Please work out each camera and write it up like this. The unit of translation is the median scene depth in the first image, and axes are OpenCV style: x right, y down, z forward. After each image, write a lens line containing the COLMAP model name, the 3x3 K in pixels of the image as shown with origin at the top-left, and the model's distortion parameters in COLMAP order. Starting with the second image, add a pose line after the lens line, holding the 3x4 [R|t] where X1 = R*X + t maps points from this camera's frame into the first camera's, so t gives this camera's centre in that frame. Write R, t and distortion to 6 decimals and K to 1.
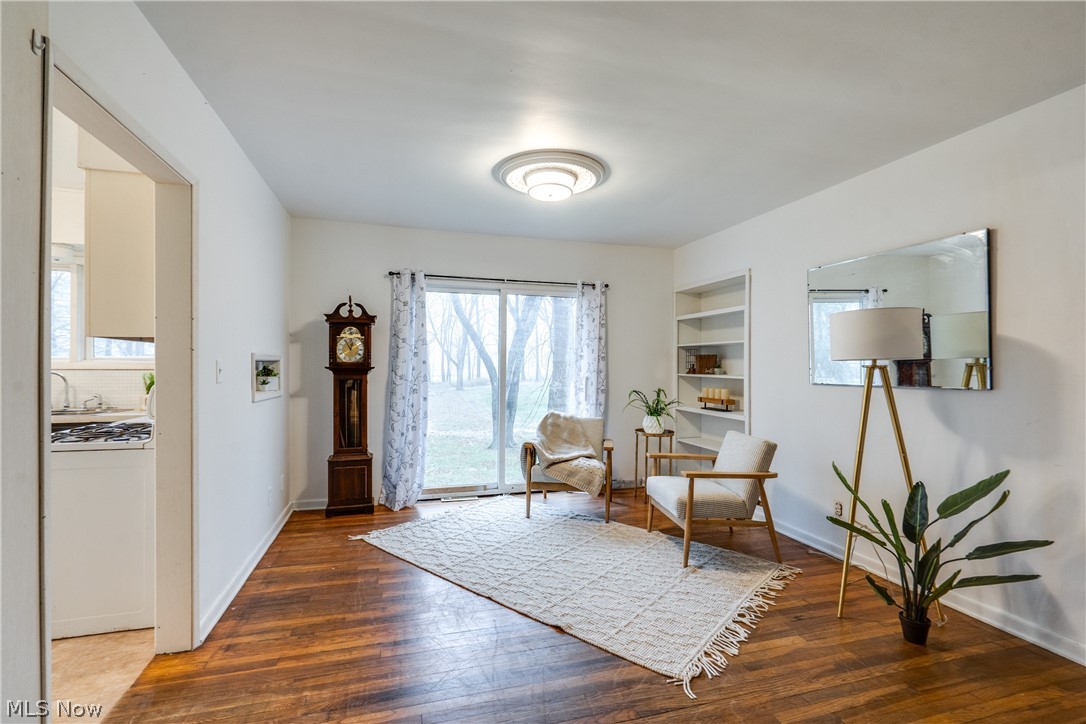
lens RADIAL K [[499.4, 0, 539.1], [0, 499.4, 360.7], [0, 0, 1]] dist [-0.007672, 0.002978]
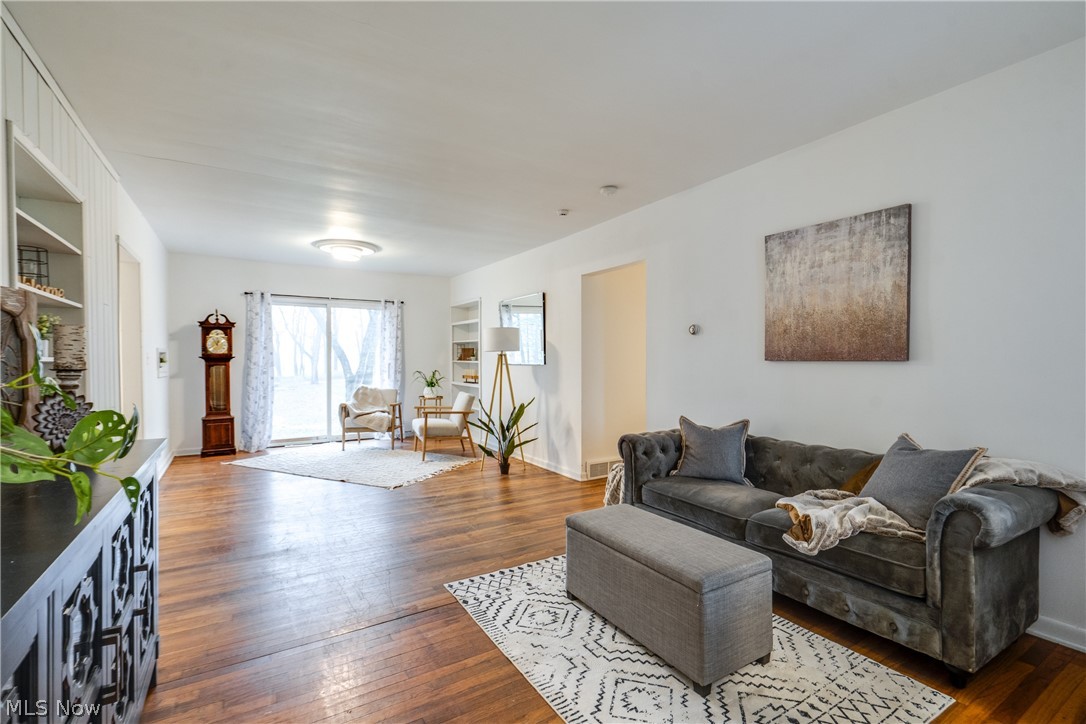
lens RADIAL K [[499.4, 0, 523.6], [0, 499.4, 361.5], [0, 0, 1]] dist [-0.007672, 0.002978]
pose [[0.971815, -0.007350, 0.235629, 0.161175], [0.003223, 0.999835, 0.017893, 0.003071], [-0.235721, -0.016629, 0.971678, -0.668204]]
